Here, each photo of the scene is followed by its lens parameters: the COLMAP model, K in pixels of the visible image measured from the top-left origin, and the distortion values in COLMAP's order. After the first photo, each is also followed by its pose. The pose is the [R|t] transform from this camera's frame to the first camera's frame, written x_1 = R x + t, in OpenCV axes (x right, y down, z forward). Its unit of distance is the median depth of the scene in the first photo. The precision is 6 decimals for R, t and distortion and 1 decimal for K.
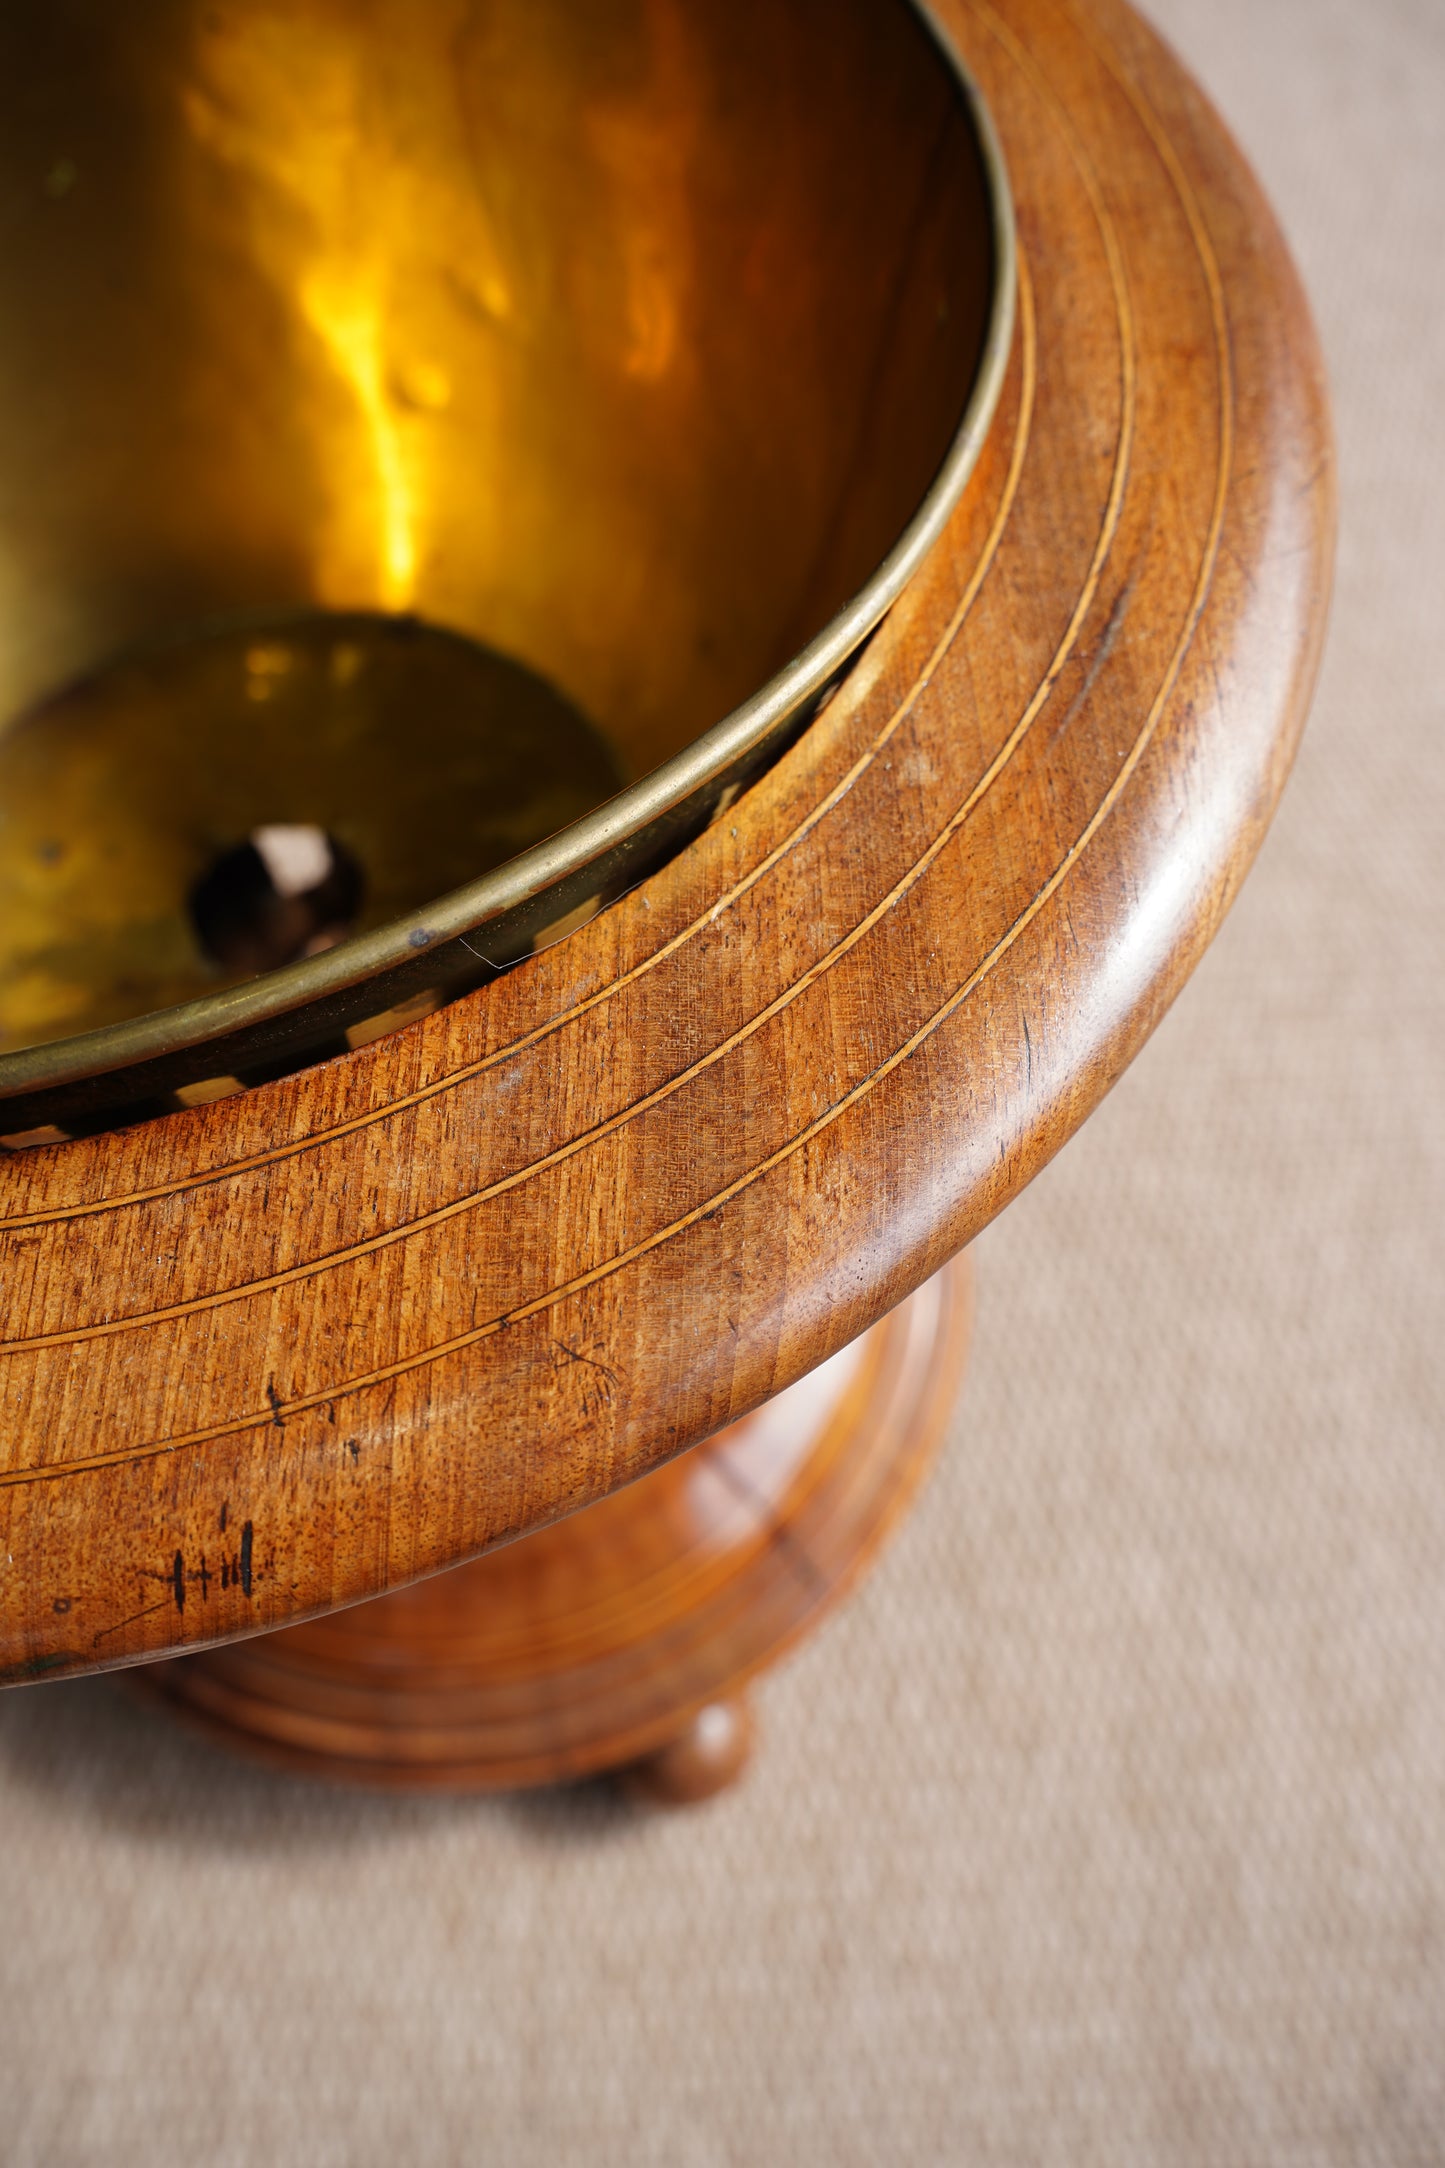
lens RADIAL K [[1762.4, 0, 722.5], [0, 1762.4, 1084.0], [0, 0, 1]] dist [-0.105858, 0.072918]
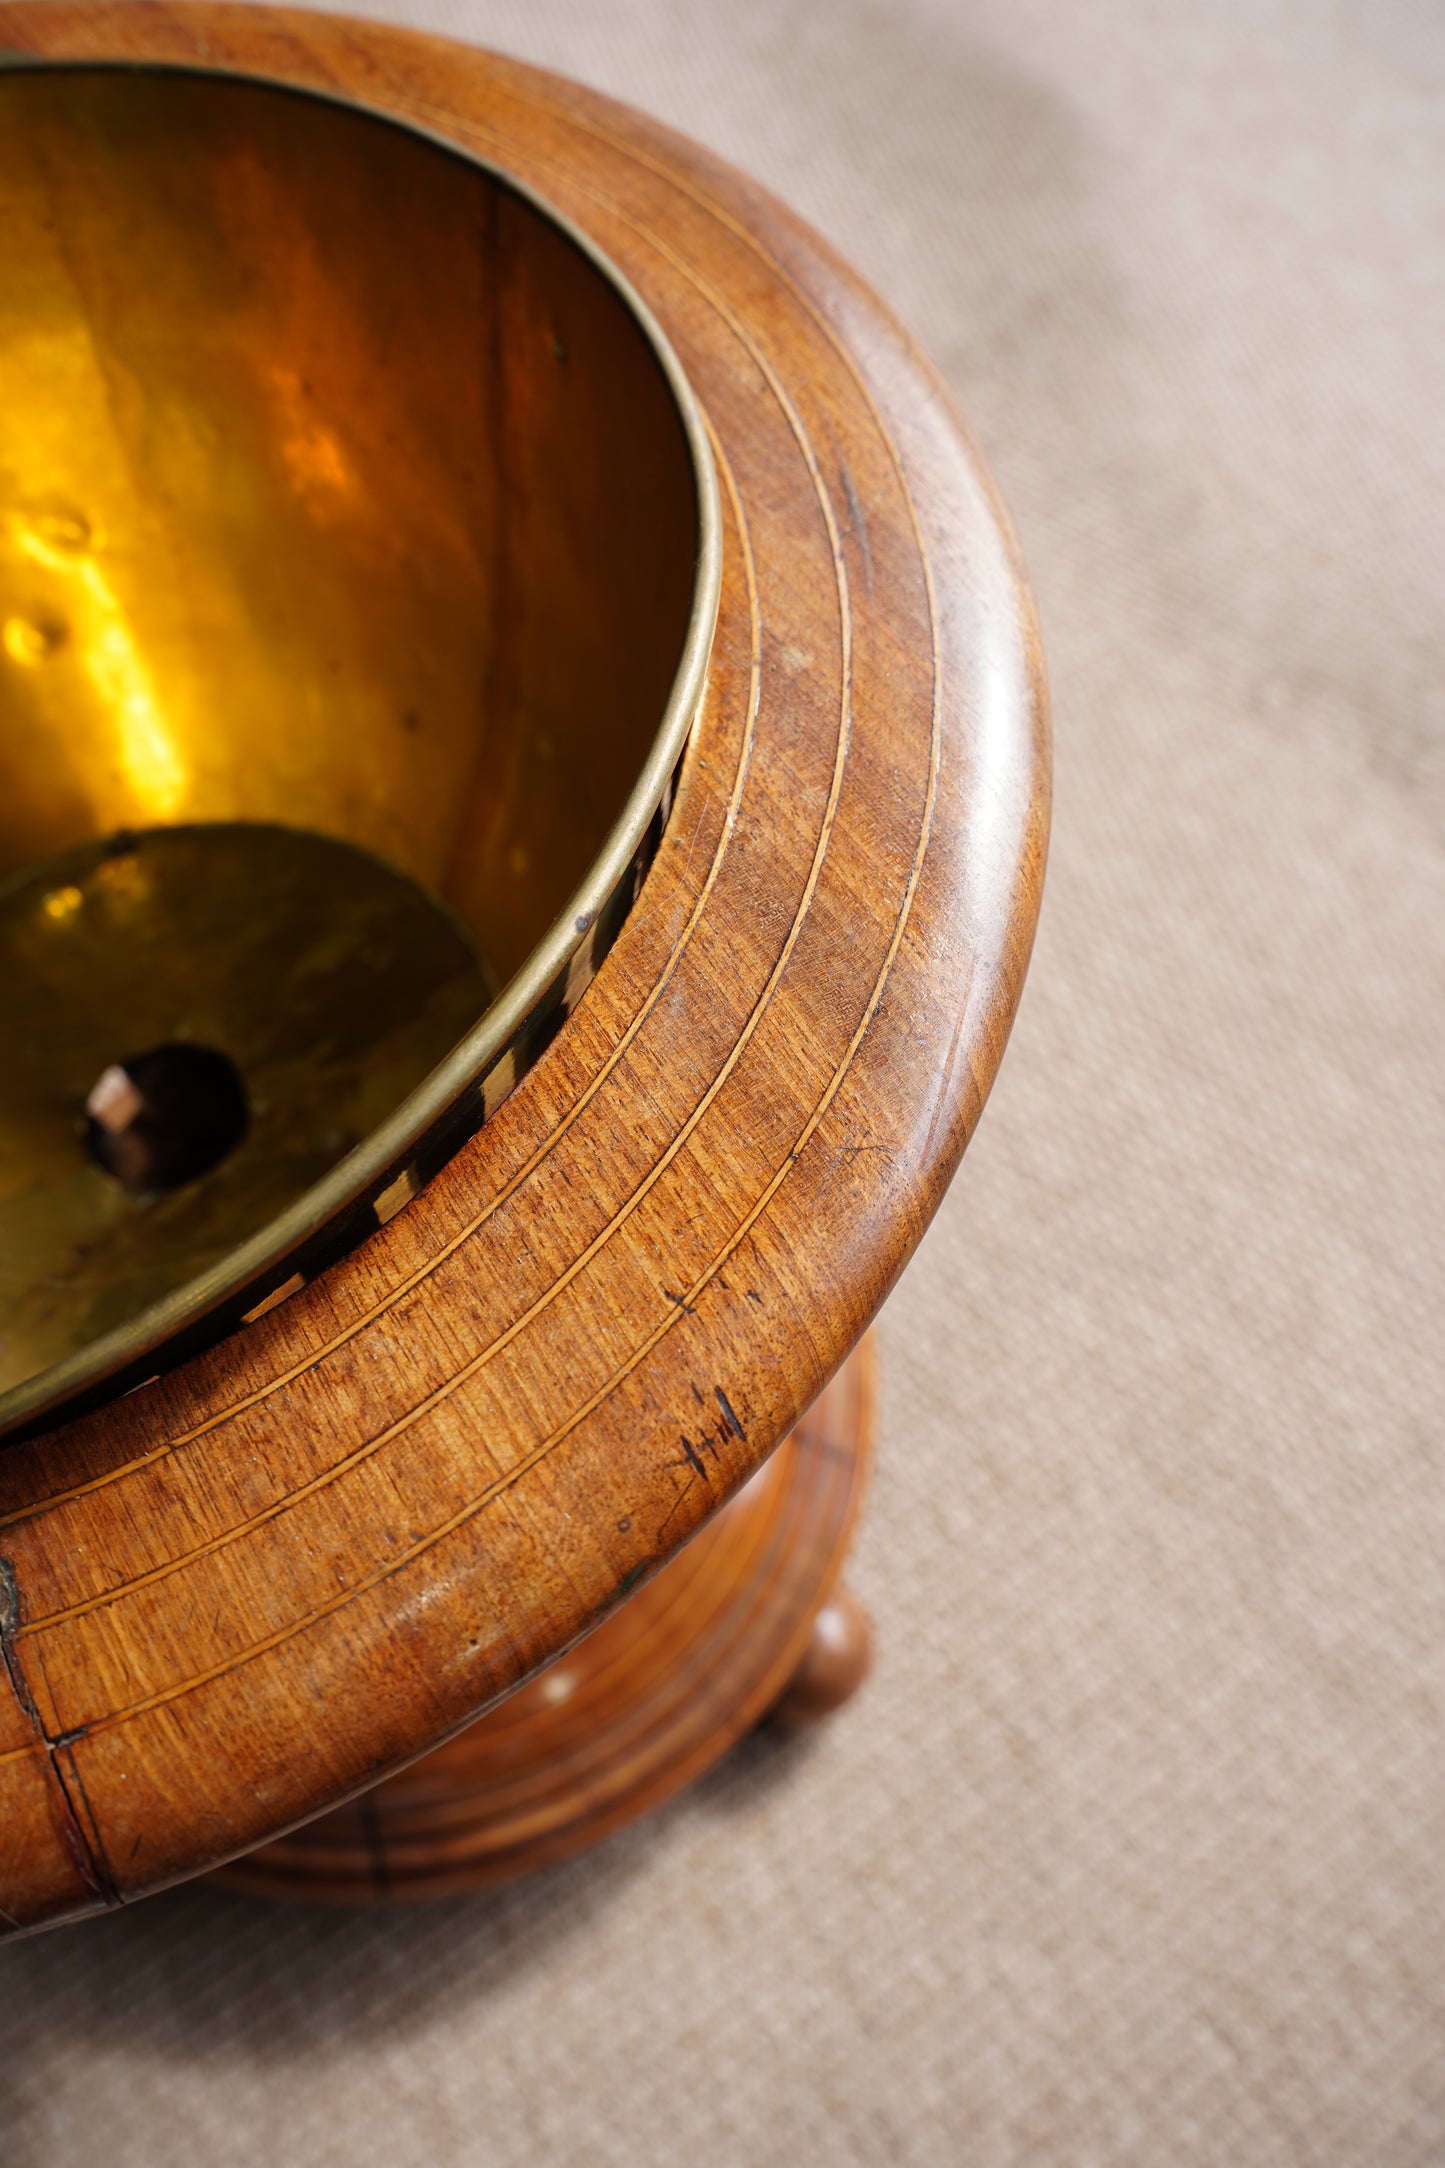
lens RADIAL K [[1762.4, 0, 722.5], [0, 1762.4, 1084.0], [0, 0, 1]] dist [-0.105858, 0.072918]
pose [[0.846563, -0.483650, 0.222293, -0.407962], [0.489537, 0.871408, 0.031635, 0.024483], [-0.209008, 0.082040, 0.974467, -0.218426]]
